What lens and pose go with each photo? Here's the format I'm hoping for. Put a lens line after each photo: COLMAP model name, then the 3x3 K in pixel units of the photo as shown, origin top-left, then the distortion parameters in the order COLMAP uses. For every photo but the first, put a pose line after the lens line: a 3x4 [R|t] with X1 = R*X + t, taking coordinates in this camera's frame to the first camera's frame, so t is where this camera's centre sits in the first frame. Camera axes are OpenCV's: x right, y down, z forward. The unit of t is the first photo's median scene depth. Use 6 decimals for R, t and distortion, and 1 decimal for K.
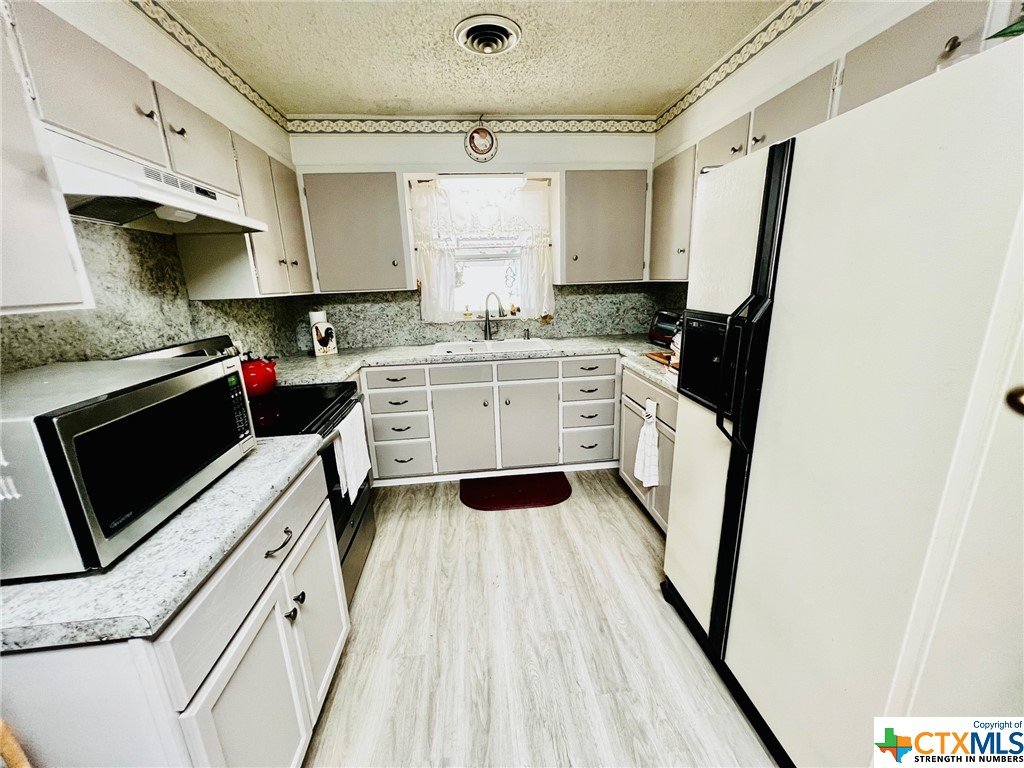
lens RADIAL K [[410.9, 0, 511.1], [0, 410.9, 387.2], [0, 0, 1]] dist [-0.000518, -0.000183]
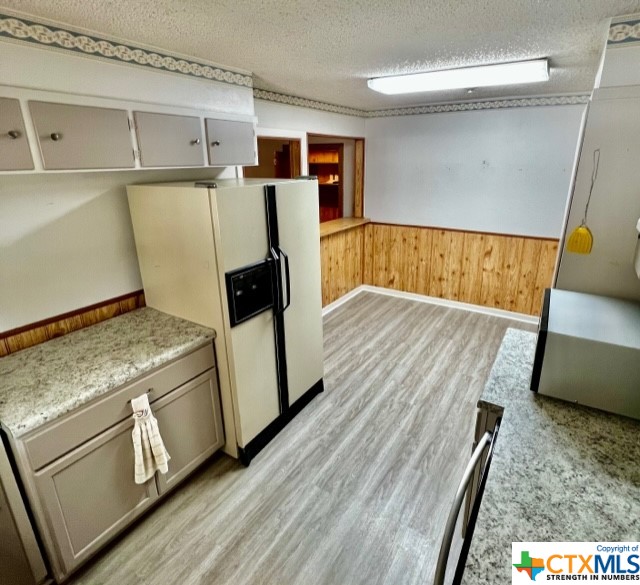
lens RADIAL K [[365.3, 0, 337.3], [0, 365.3, 265.1], [0, 0, 1]] dist [-0.008776, -0.002085]
pose [[-0.793040, -0.136155, 0.593759, -0.468446], [0.188376, 0.872116, 0.451584, -0.522302], [-0.579312, 0.469974, -0.665975, 1.158550]]
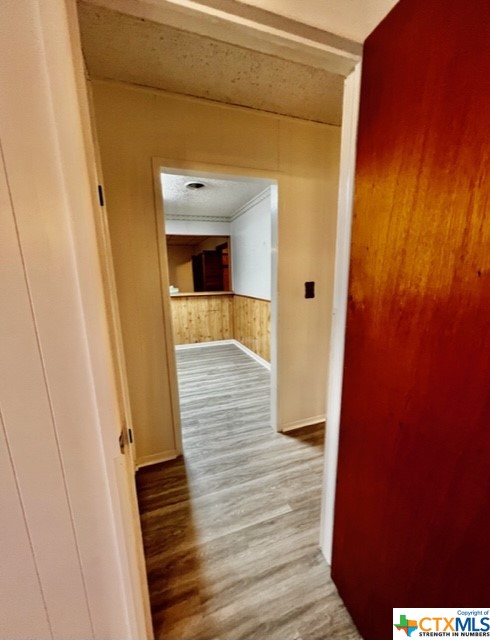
lens RADIAL K [[261.8, 0, 245.6], [0, 261.8, 323.4], [0, 0, 1]] dist [-0.000001, -0.000010]
pose [[-0.249180, -0.138896, 0.958445, -1.563806], [0.281956, 0.936386, 0.209003, 0.131829], [-0.926504, 0.322319, -0.194167, -0.233200]]
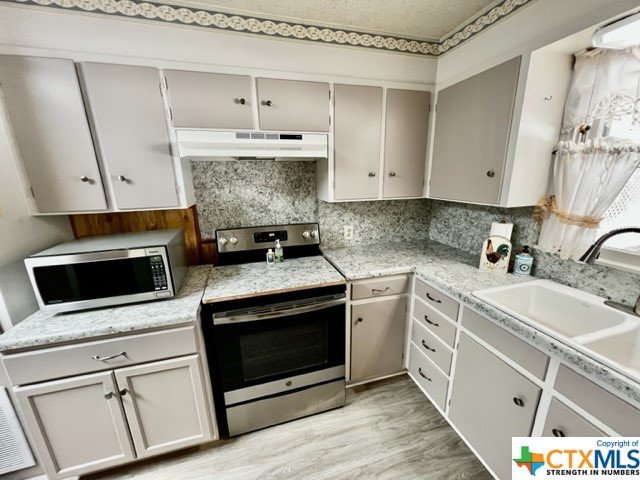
lens RADIAL K [[256.8, 0, 319.0], [0, 256.8, 242.0], [0, 0, 1]] dist [-0.000518, -0.000183]
pose [[0.177253, 0.281707, -0.942986, 0.248534], [-0.237815, 0.942024, 0.236718, -0.280024], [0.955000, 0.182297, 0.233971, 0.752188]]
